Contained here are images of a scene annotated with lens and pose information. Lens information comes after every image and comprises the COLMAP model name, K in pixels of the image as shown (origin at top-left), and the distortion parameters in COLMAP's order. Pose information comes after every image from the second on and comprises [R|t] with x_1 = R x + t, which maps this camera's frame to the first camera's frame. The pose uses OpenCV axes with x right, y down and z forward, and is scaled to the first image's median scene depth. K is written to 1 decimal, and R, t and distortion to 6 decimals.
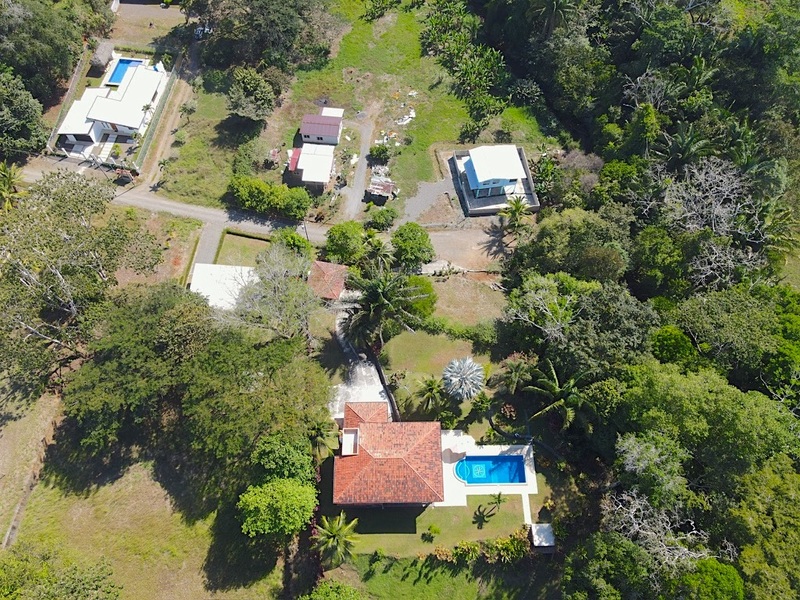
lens RADIAL K [[560.4, 0, 400.0], [0, 560.4, 300.0], [0, 0, 1]] dist [-0.007403, -0.000504]
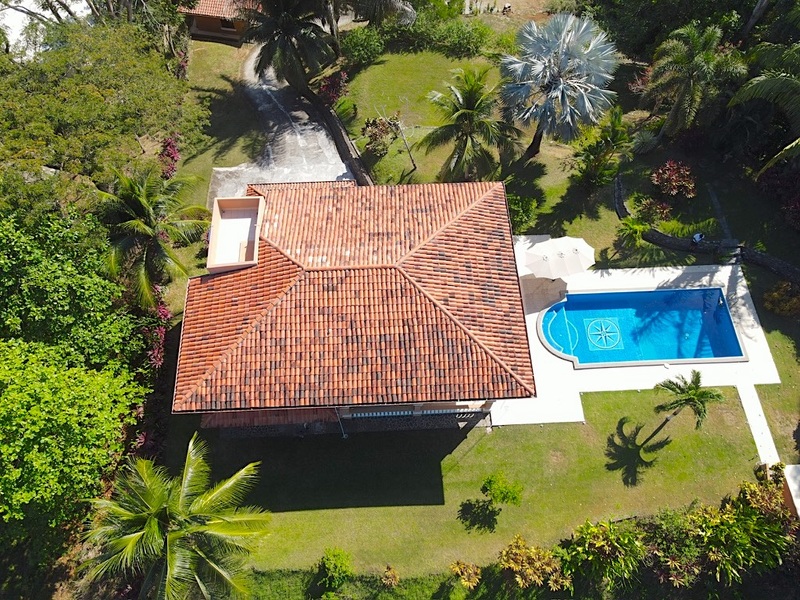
lens RADIAL K [[588.7, 0, 391.4], [0, 588.7, 299.2], [0, 0, 1]] dist [0.008537, 0.002118]
pose [[0.999542, -0.029891, 0.004726, -0.000662], [0.029571, 0.997919, 0.057307, 0.271344], [-0.006429, -0.057141, 0.998345, 0.648768]]
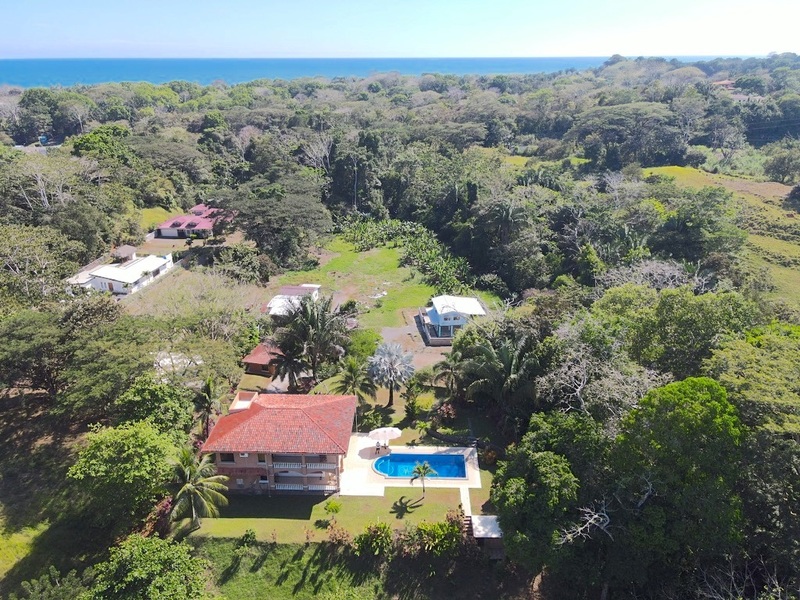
lens RADIAL K [[560.4, 0, 400.0], [0, 560.4, 300.0], [0, 0, 1]] dist [-0.007403, -0.000504]
pose [[0.999197, 0.018048, -0.035769, 0.164017], [-0.036205, 0.789059, -0.613249, 0.624062], [0.017156, 0.614052, 0.789079, 0.269133]]
